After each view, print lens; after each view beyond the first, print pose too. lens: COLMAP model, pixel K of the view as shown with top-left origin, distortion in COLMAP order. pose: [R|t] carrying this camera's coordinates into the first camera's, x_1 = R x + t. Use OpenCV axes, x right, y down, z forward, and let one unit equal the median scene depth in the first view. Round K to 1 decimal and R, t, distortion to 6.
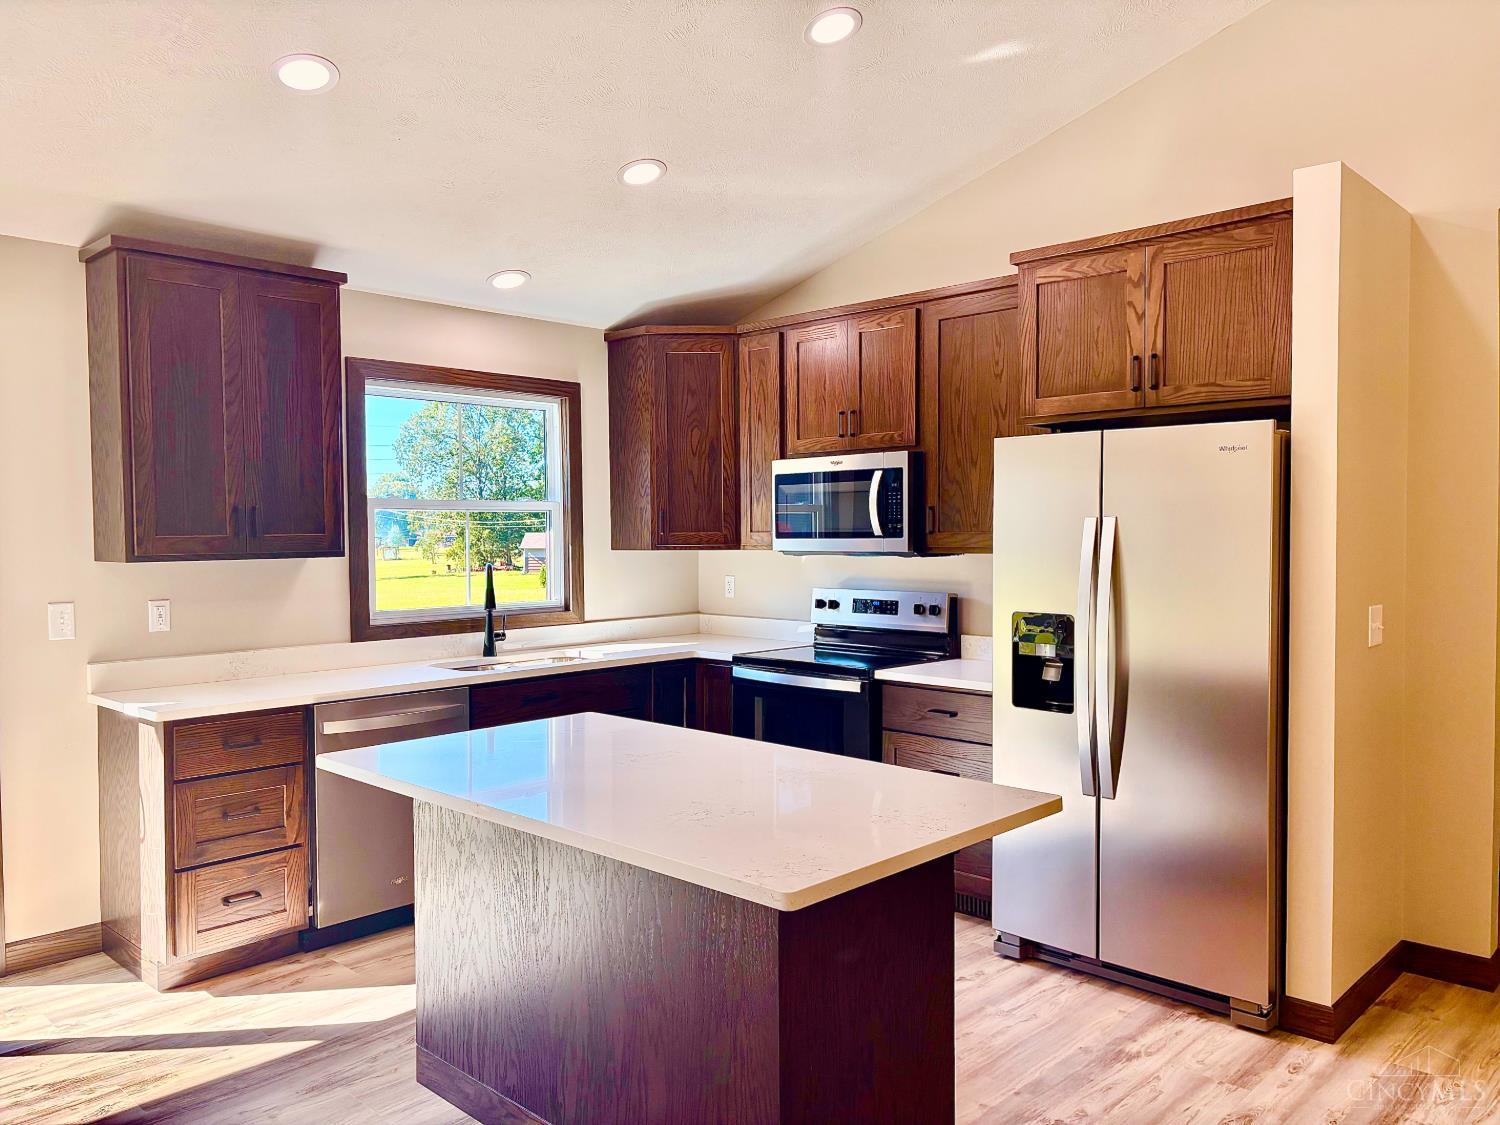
lens RADIAL K [[1132.0, 0, 750.0], [0, 1132.0, 562.5], [0, 0, 1]] dist [0.025562, -0.004499]
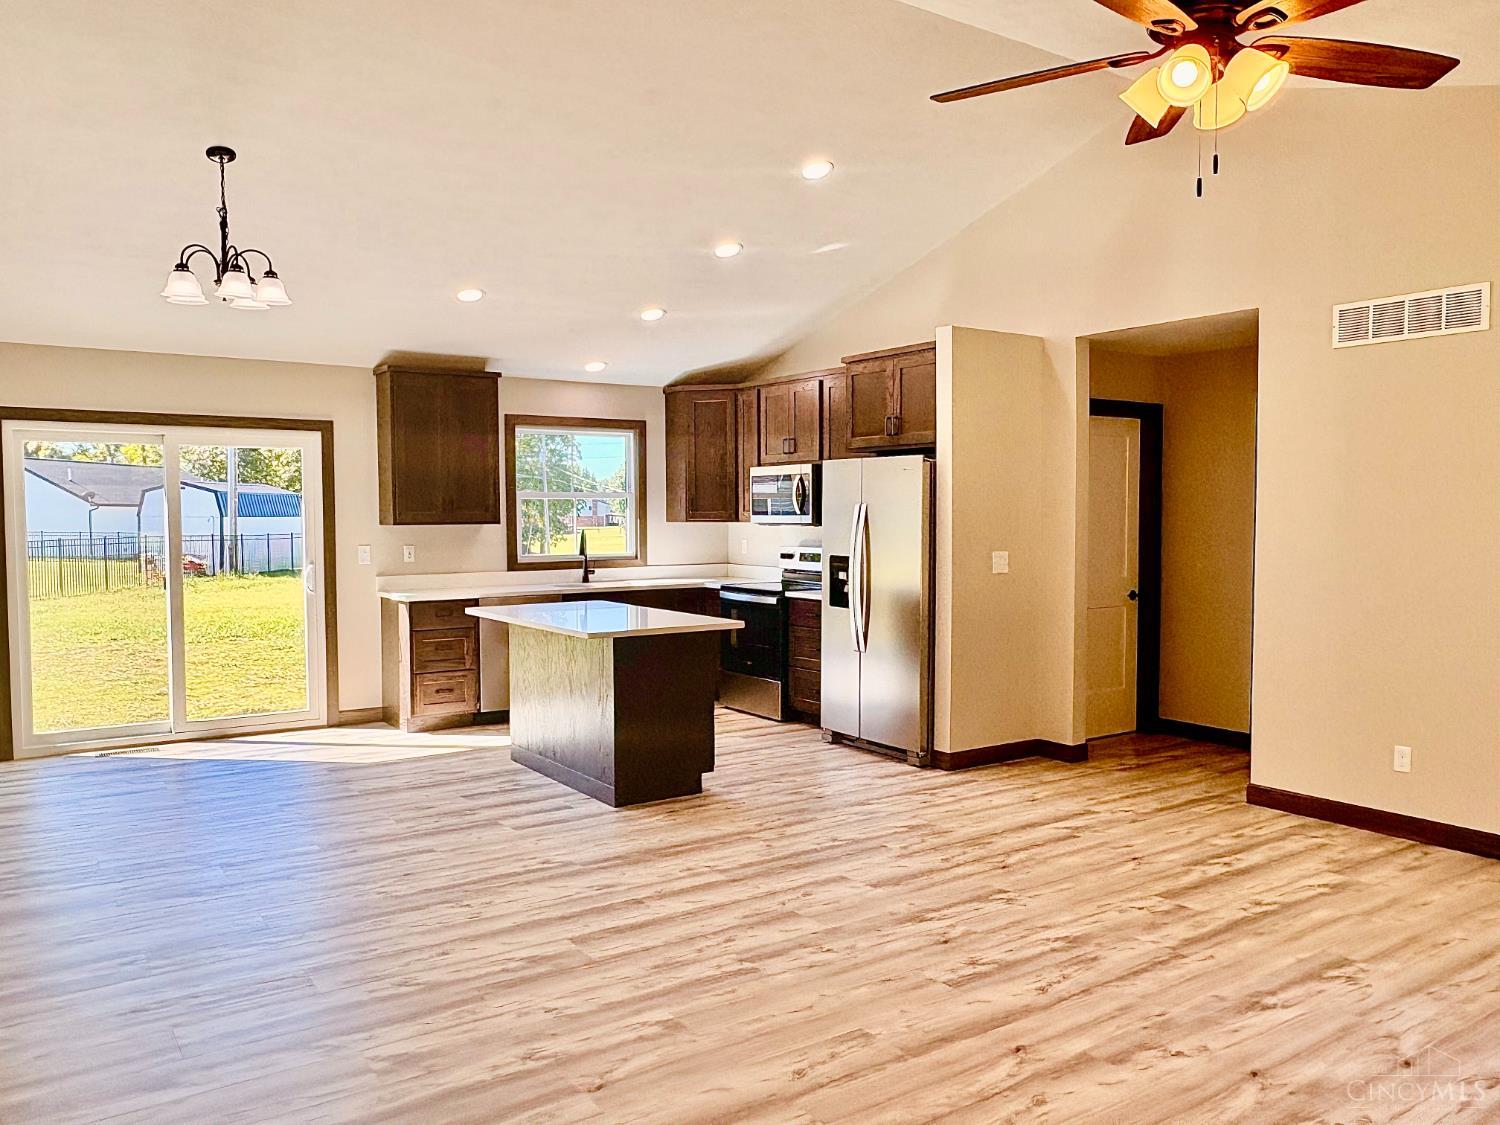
lens RADIAL K [[1127.9, 0, 740.7], [0, 1127.9, 567.5], [0, 0, 1]] dist [0.006297, 0.001471]
pose [[0.977216, 0.013495, -0.211817, 0.400253], [-0.008834, 0.999698, 0.022936, 0.019227], [0.212062, -0.020542, 0.977040, -0.688780]]
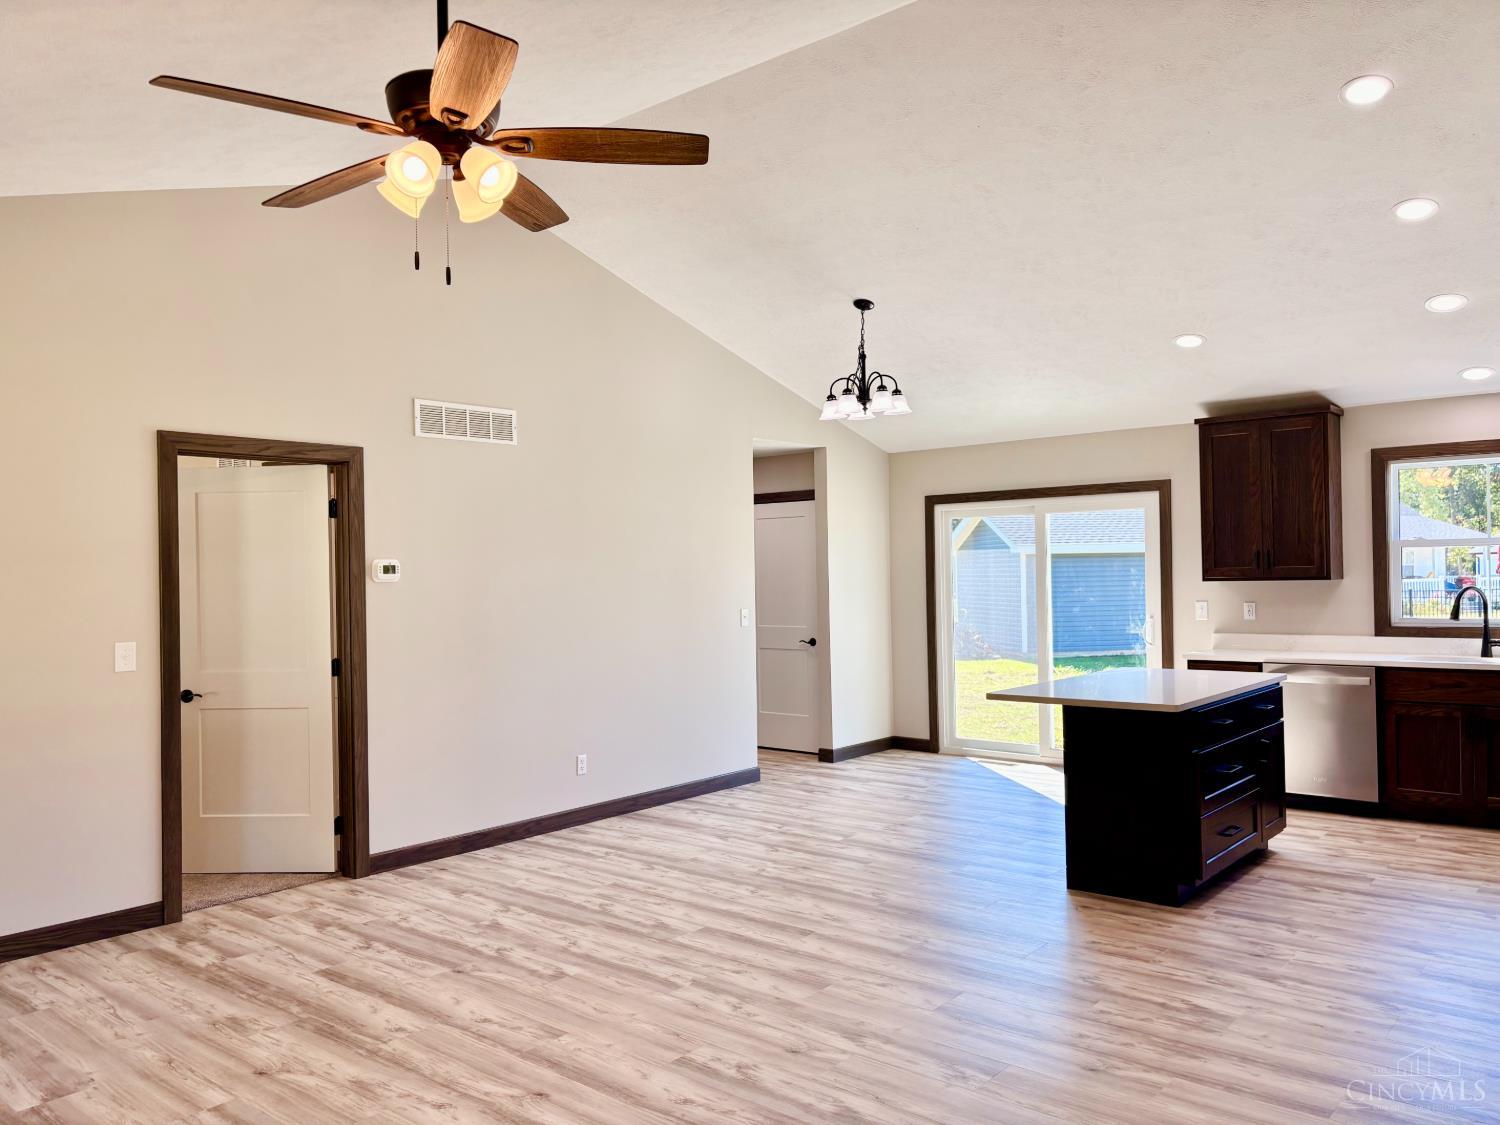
lens RADIAL K [[1132.0, 0, 750.0], [0, 1132.0, 562.5], [0, 0, 1]] dist [0.025562, -0.004499]
pose [[0.063319, -0.004519, -0.997983, 1.138426], [-0.011682, 0.999918, -0.005269, -0.011209], [0.997925, 0.011992, 0.063261, 0.070979]]
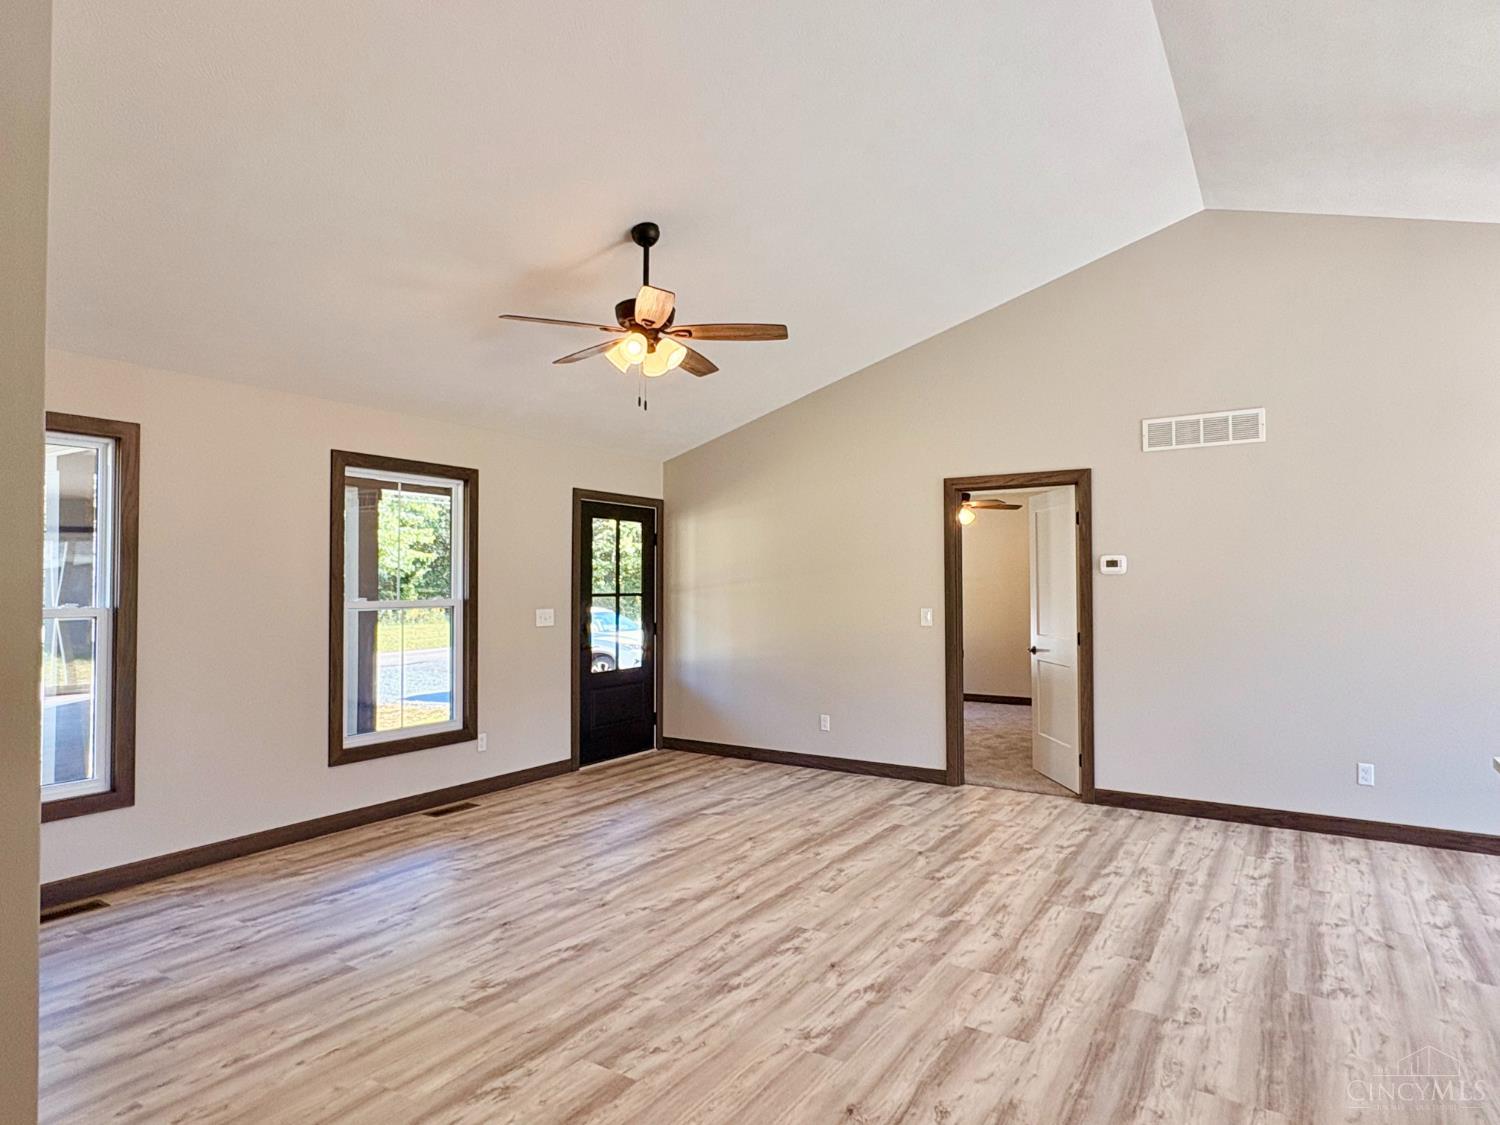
lens RADIAL K [[870.4, 0, 761.2], [0, 870.4, 561.9], [0, 0, 1]] dist [0.004029, 0.003033]
pose [[-0.978965, 0.002615, -0.204010, 0.572895], [0.002140, 0.999994, 0.002551, -0.011861], [0.204016, 0.002061, -0.978965, 0.824402]]
